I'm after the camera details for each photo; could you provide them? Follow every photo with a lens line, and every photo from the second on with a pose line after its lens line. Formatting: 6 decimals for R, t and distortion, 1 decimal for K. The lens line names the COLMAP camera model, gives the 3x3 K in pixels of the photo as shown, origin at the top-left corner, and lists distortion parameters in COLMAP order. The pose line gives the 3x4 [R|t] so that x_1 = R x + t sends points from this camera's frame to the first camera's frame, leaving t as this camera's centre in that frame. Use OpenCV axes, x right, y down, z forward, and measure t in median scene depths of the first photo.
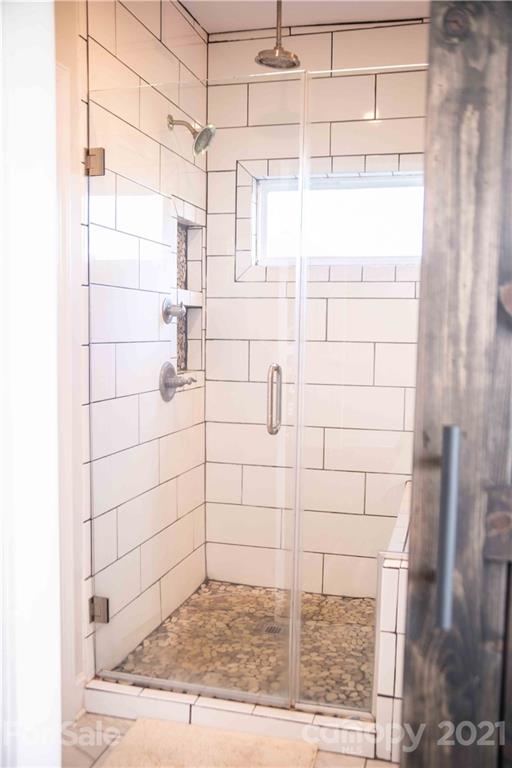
lens RADIAL K [[737.8, 0, 256.2], [0, 737.8, 386.5], [0, 0, 1]] dist [-0.026003, 0.000000]
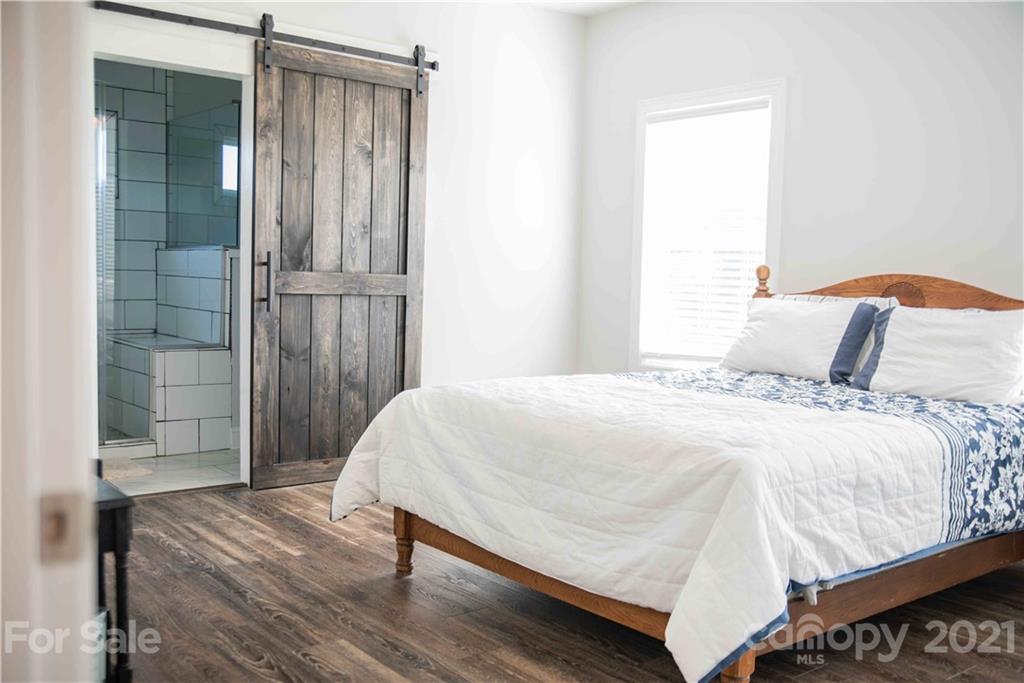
lens RADIAL K [[983.8, 0, 512.1], [0, 983.8, 341.1], [0, 0, 1]] dist [-0.026003, 0.000000]
pose [[0.585933, -0.058761, 0.808226, -2.746982], [0.055977, 0.997920, 0.031971, 0.380756], [-0.808424, 0.026510, 0.588003, -2.542553]]
